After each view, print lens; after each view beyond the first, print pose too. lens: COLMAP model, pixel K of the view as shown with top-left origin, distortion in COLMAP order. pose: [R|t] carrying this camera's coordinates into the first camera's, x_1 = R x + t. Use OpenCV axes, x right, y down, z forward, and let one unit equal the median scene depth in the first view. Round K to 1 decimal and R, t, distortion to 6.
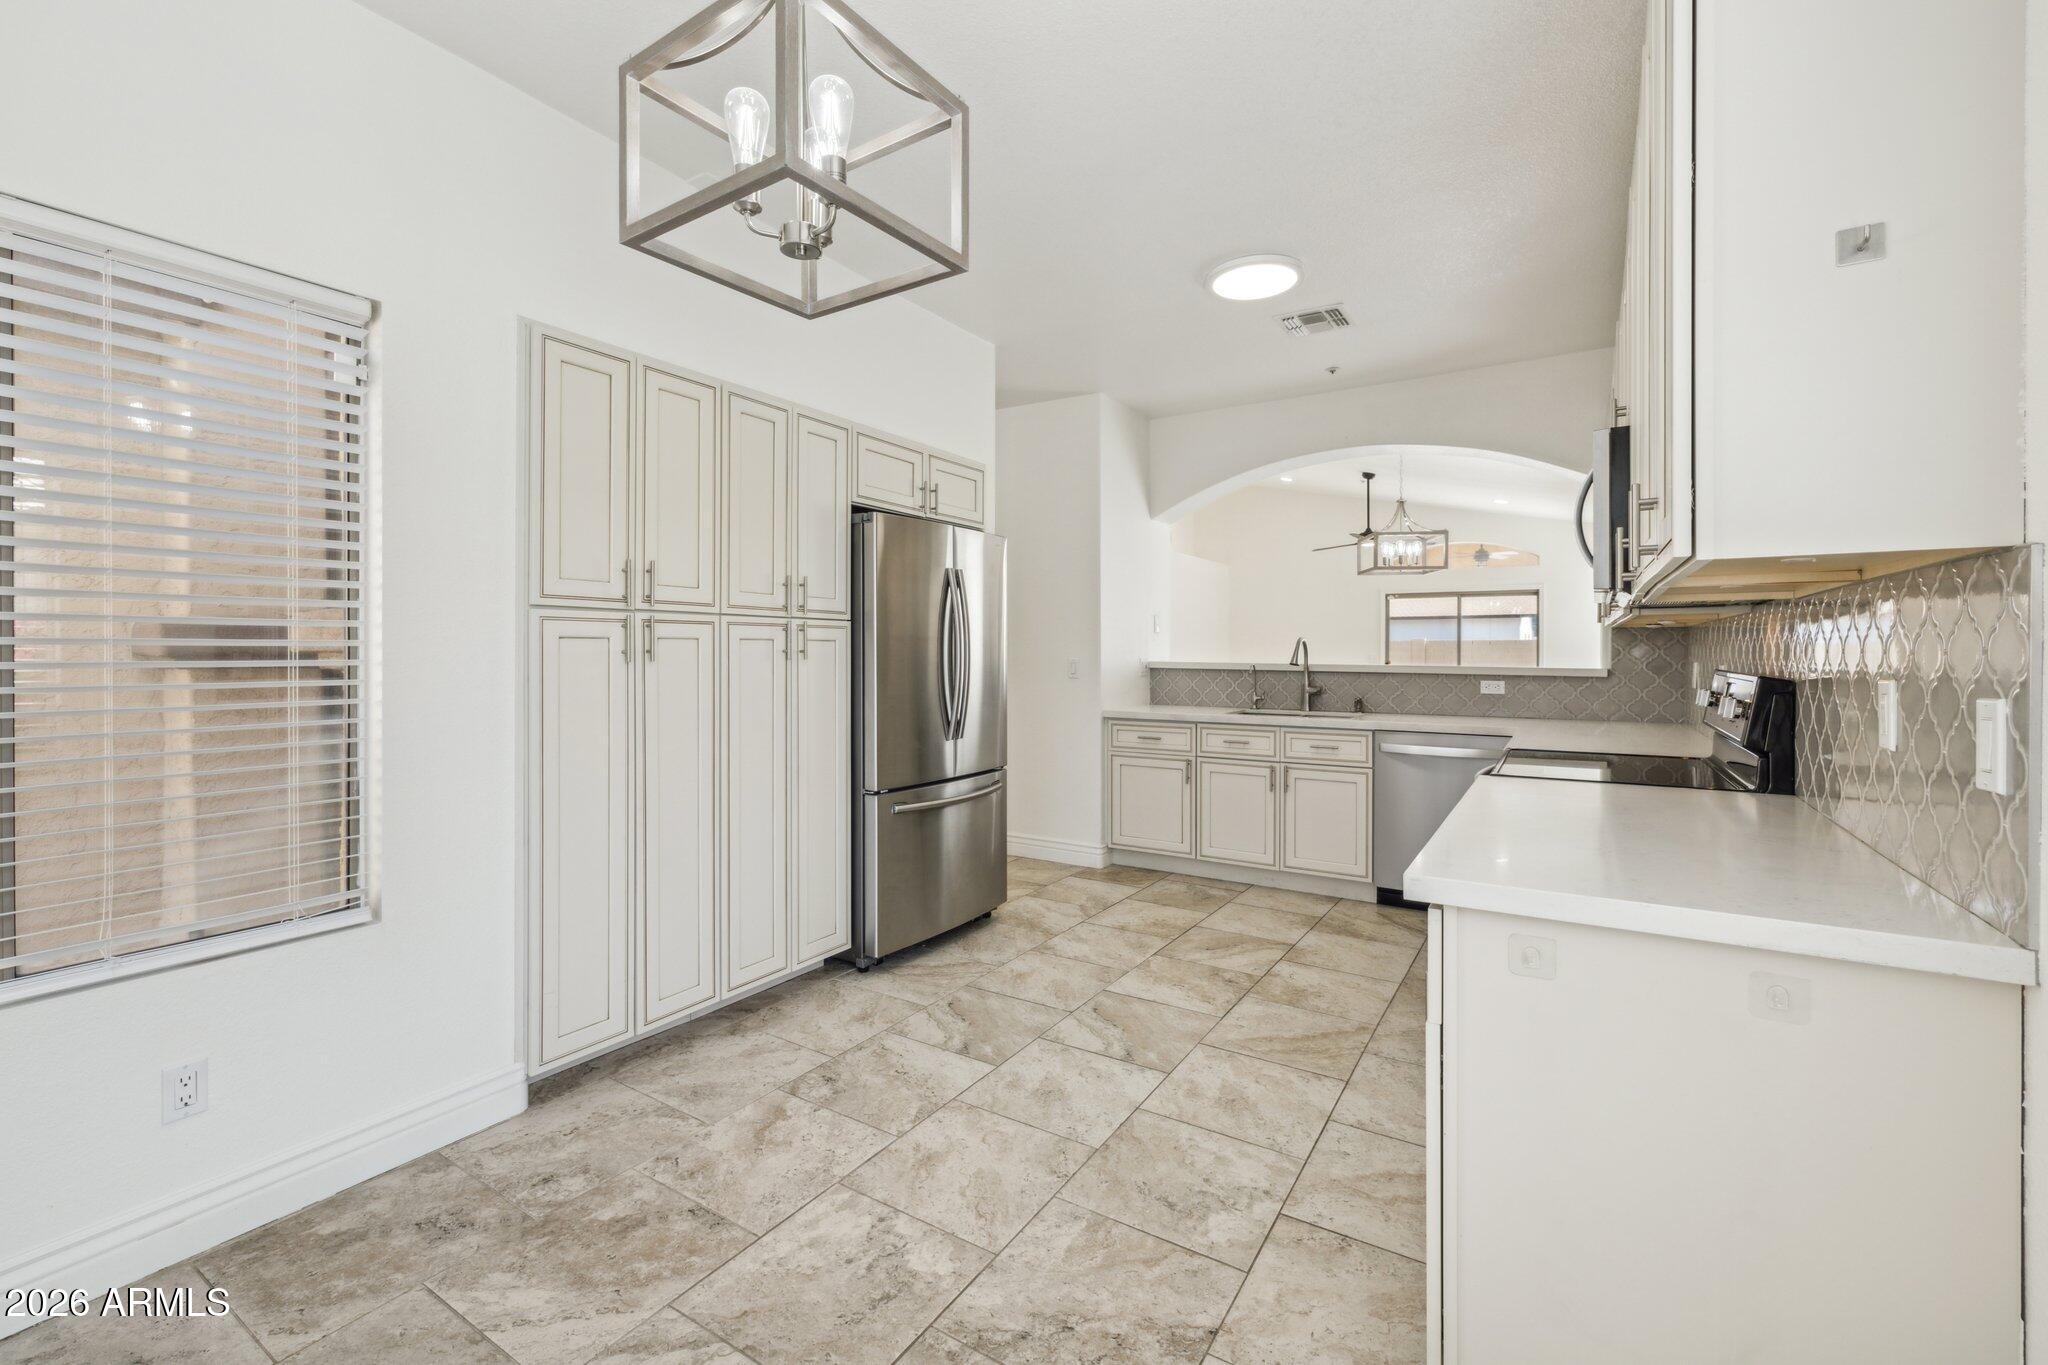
lens RADIAL K [[872.4, 0, 1019.5], [0, 872.4, 639.3], [0, 0, 1]] dist [0.000339, 0.000225]
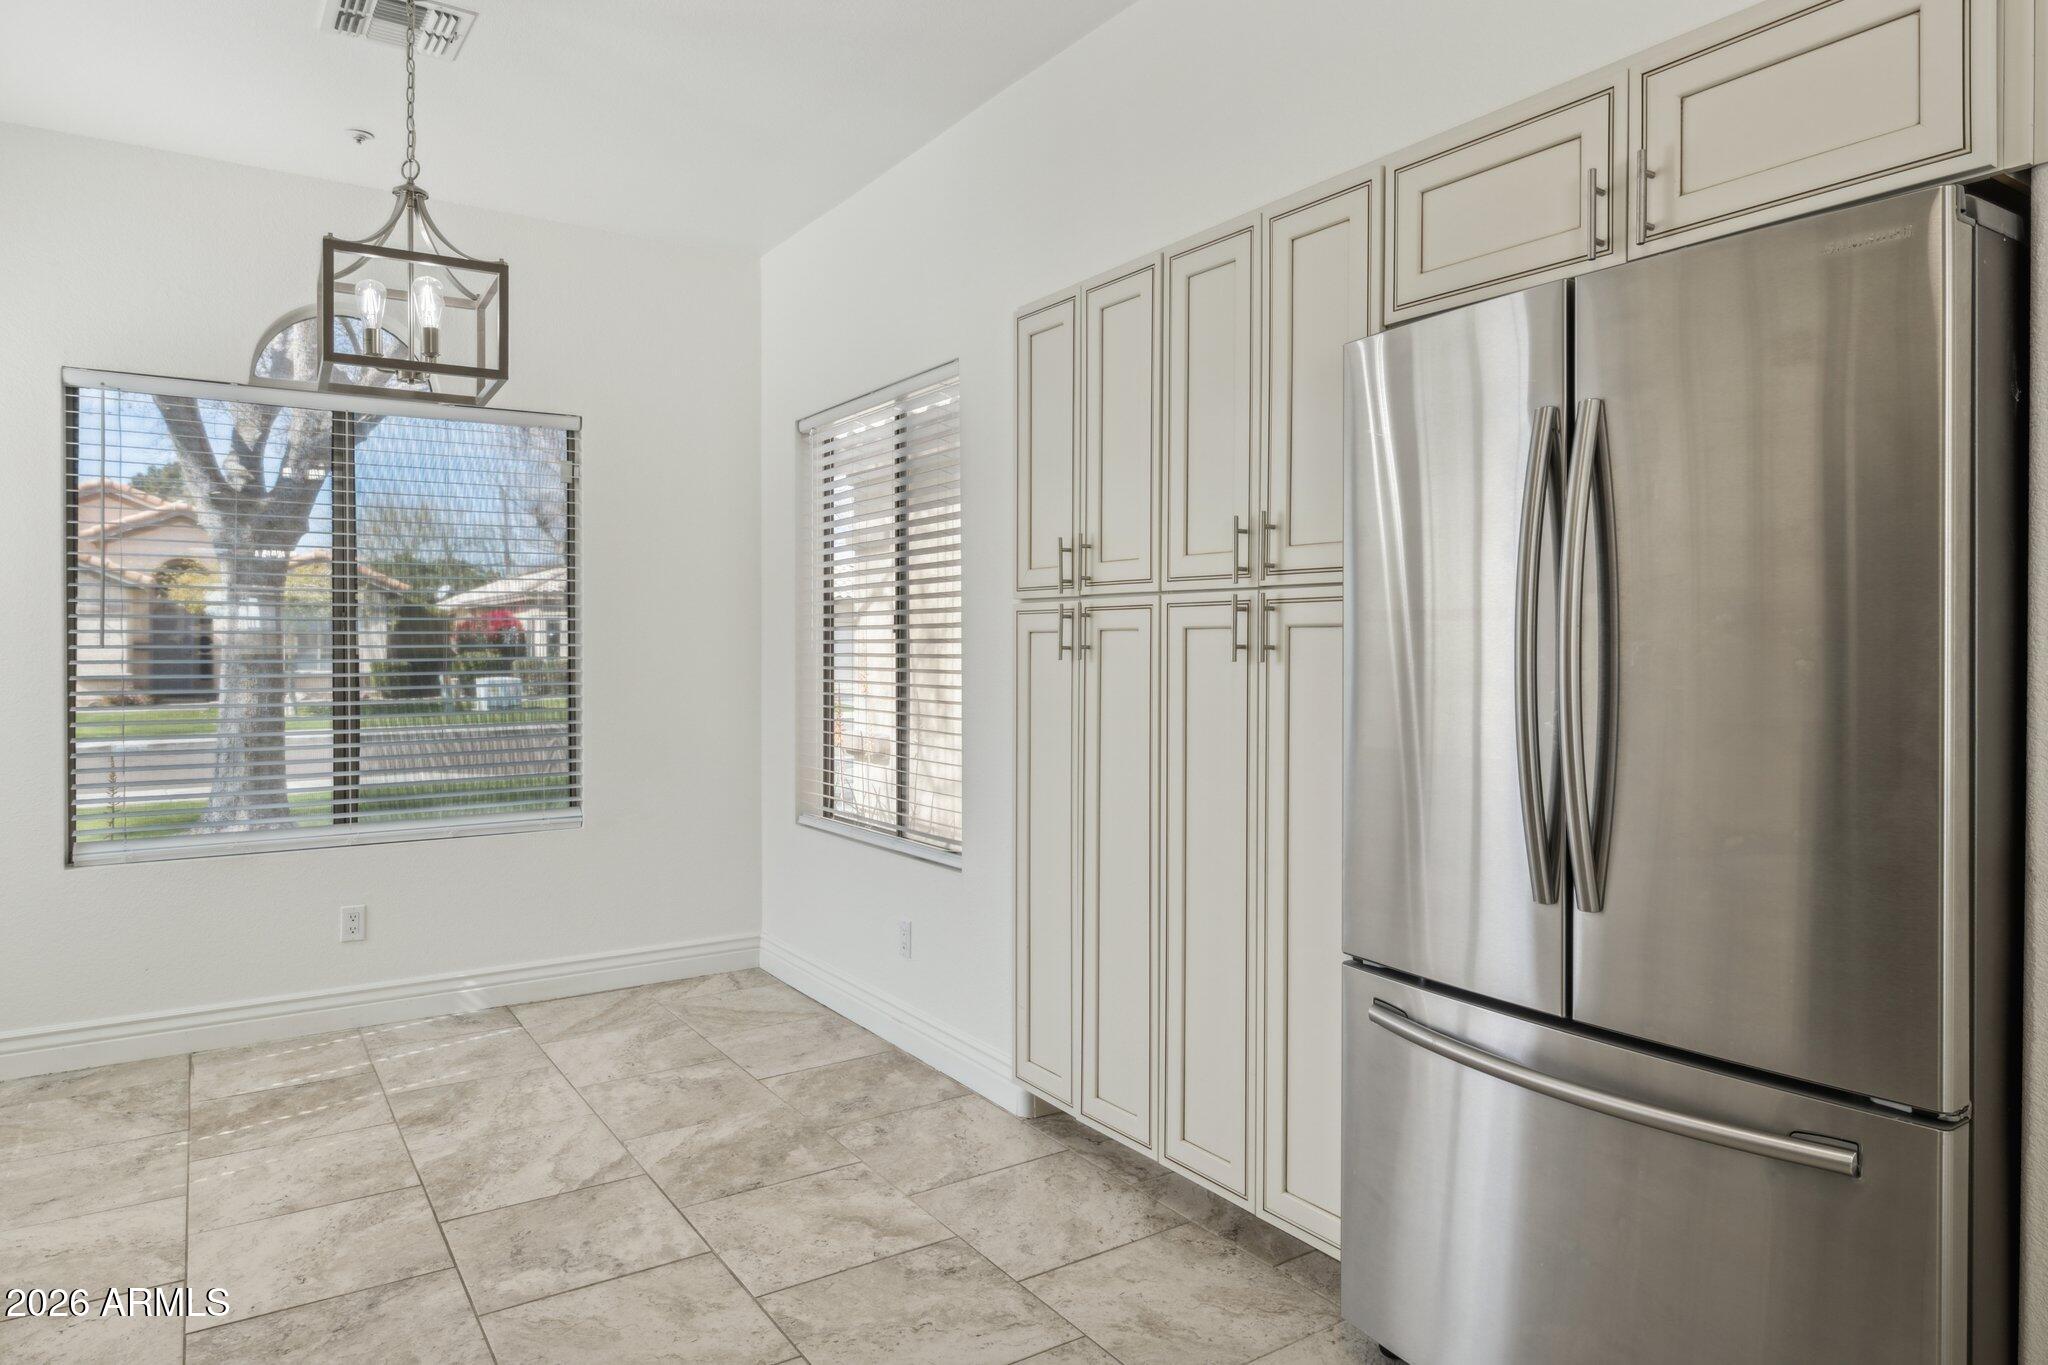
lens RADIAL K [[1248.2, 0, 1019.5], [0, 1248.2, 649.5], [0, 0, 1]] dist [0.000039, 0.000706]
pose [[-0.410088, 0.000712, -0.912046, 0.587657], [0.012204, 0.999914, -0.004707, 0.018402], [0.911964, -0.013061, -0.410062, 1.306838]]
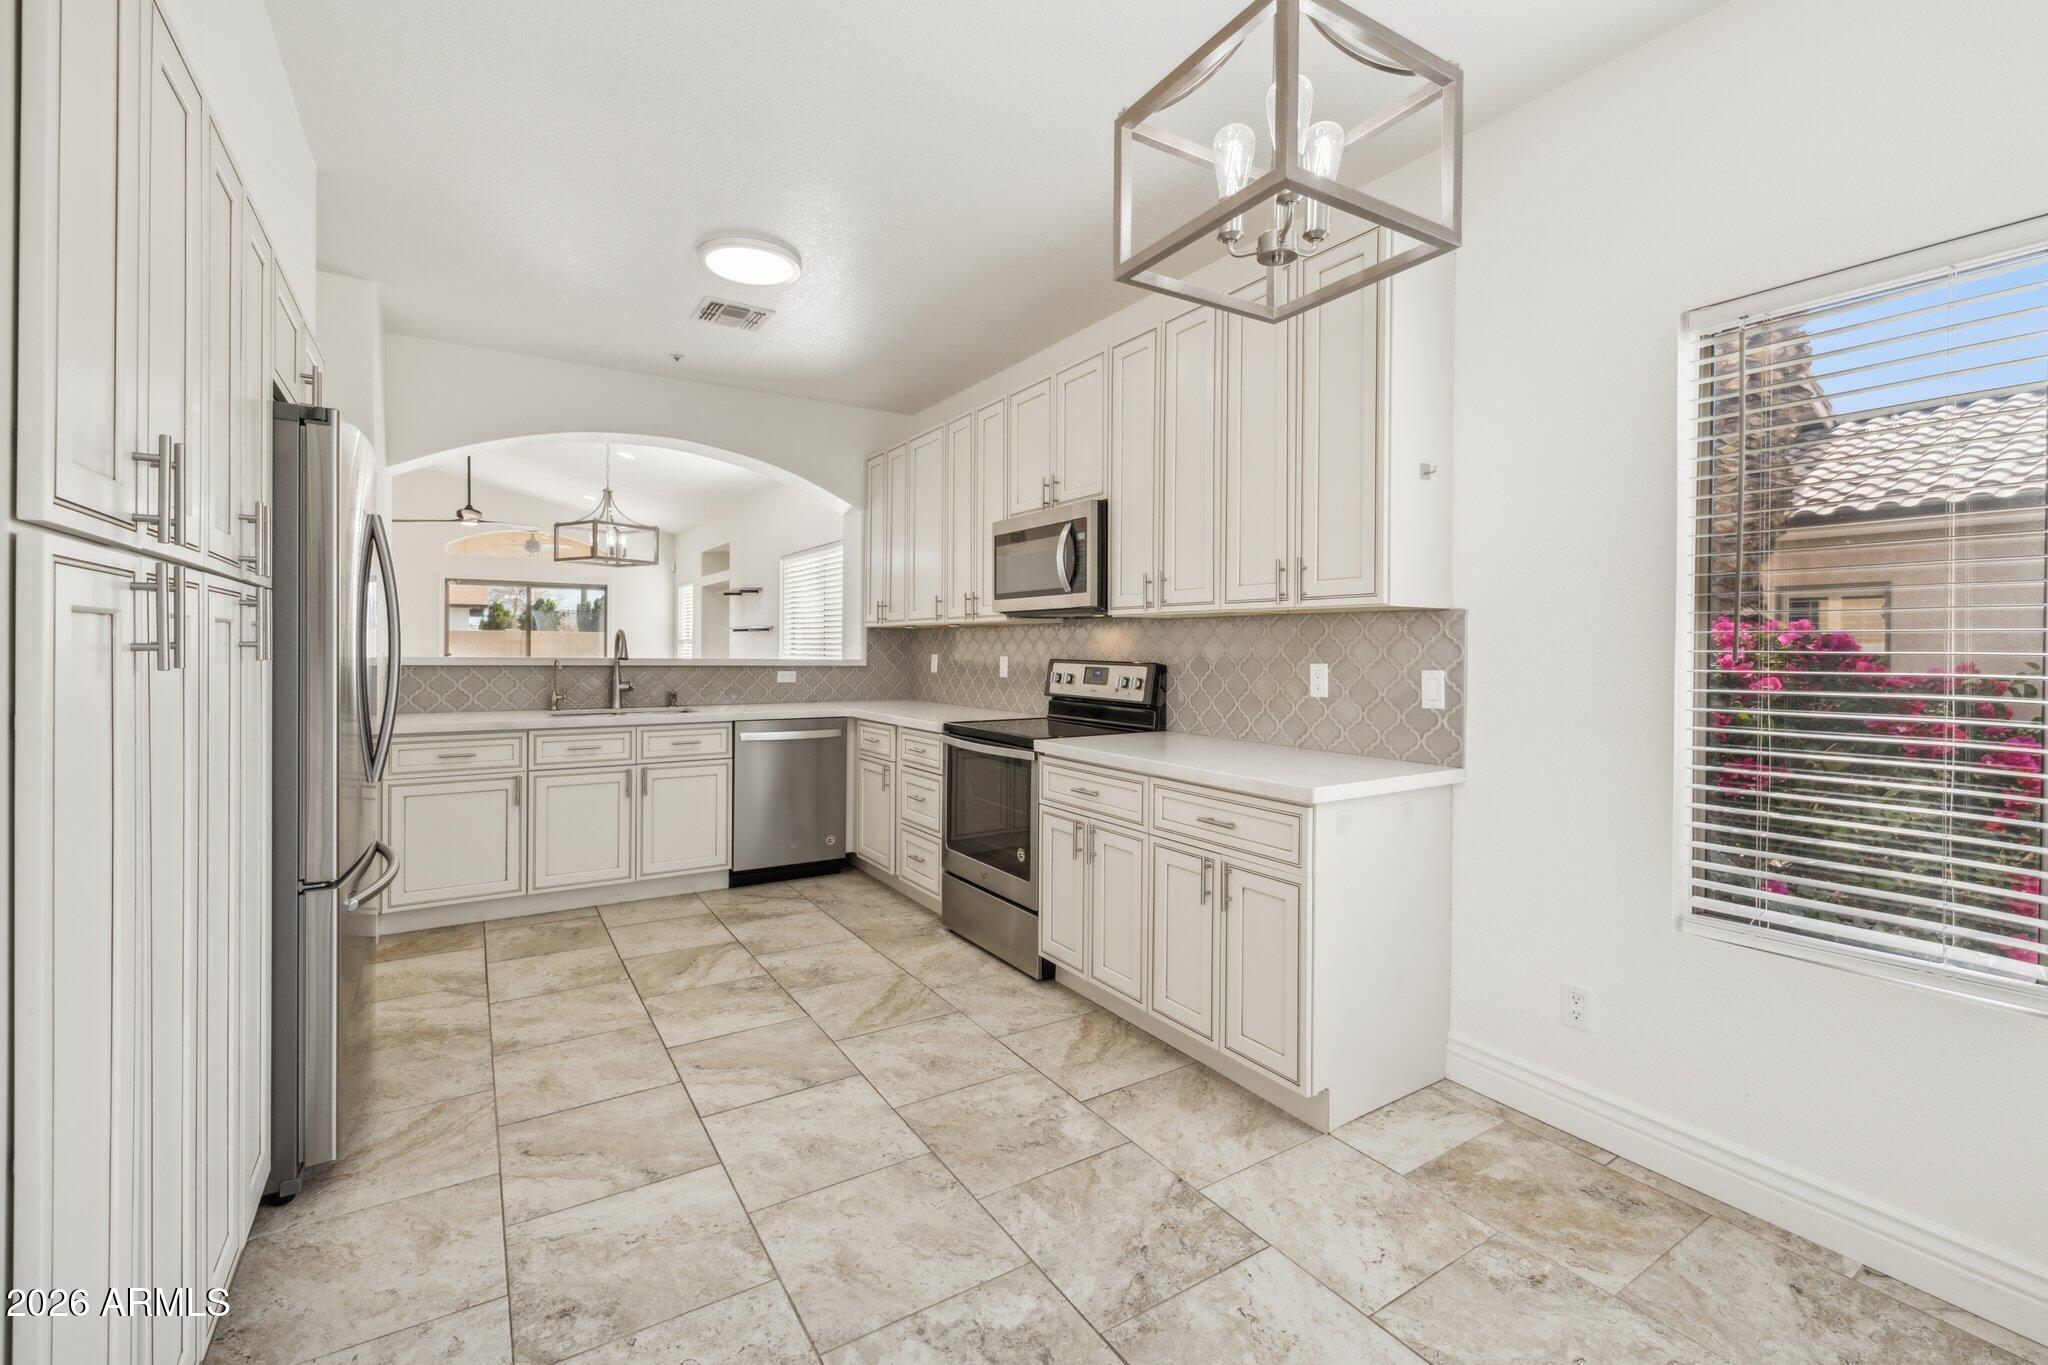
lens RADIAL K [[872.4, 0, 1019.5], [0, 872.4, 639.3], [0, 0, 1]] dist [0.000339, 0.000225]
pose [[0.422872, 0.009018, 0.906145, -0.595403], [-0.019454, 0.999810, -0.000872, 0.001203], [-0.905981, -0.017260, 0.422967, 0.387001]]
